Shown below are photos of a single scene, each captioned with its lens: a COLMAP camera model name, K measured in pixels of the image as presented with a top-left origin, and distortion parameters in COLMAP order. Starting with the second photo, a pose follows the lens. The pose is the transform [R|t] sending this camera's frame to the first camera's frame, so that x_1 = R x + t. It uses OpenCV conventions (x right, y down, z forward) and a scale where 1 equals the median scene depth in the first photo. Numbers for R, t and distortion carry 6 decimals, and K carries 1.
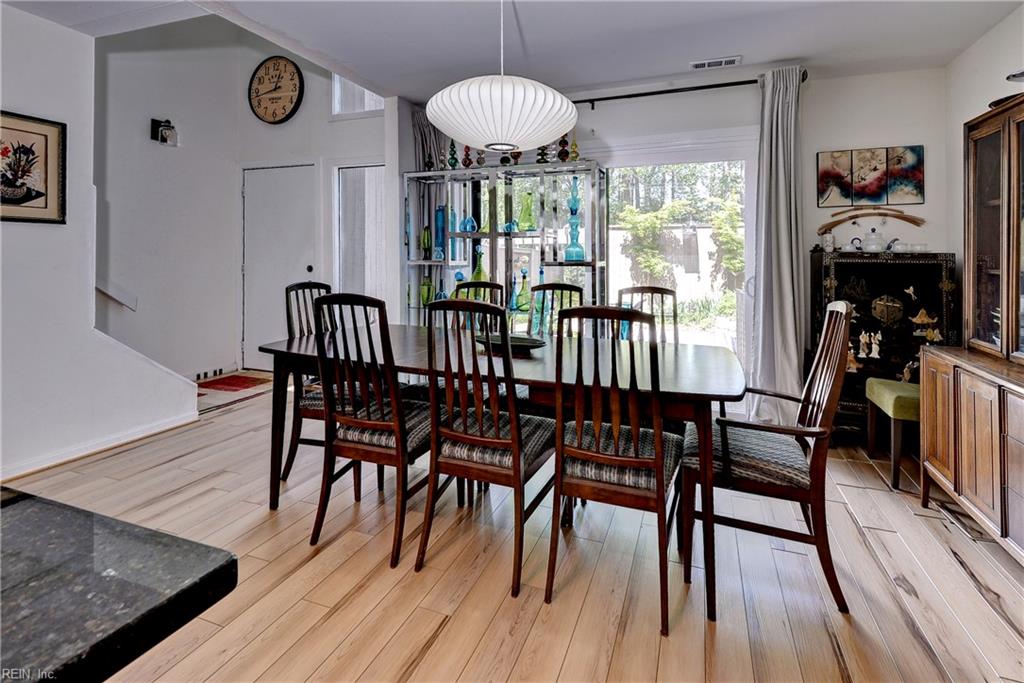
lens RADIAL K [[485.4, 0, 517.4], [0, 485.4, 261.1], [0, 0, 1]] dist [0.008834, -0.005127]
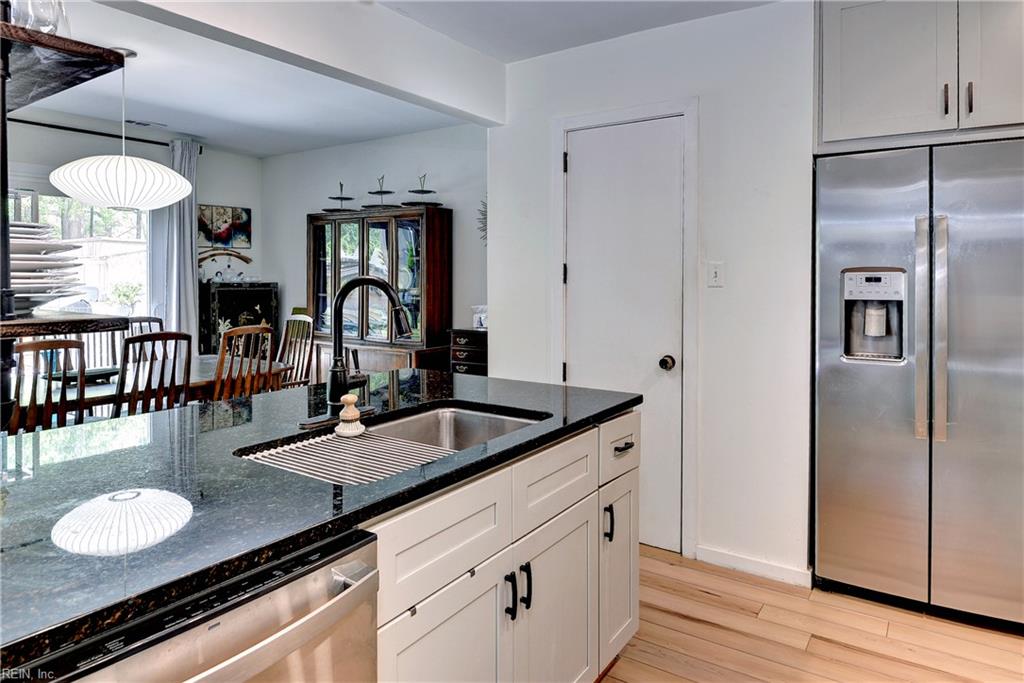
lens RADIAL K [[635.6, 0, 515.9], [0, 635.6, 285.5], [0, 0, 1]] dist [0.011802, -0.009823]
pose [[0.228428, -0.024270, 0.973258, -0.866549], [0.002880, 0.999702, 0.024254, -0.049463], [-0.973557, -0.002737, 0.228429, -0.225784]]
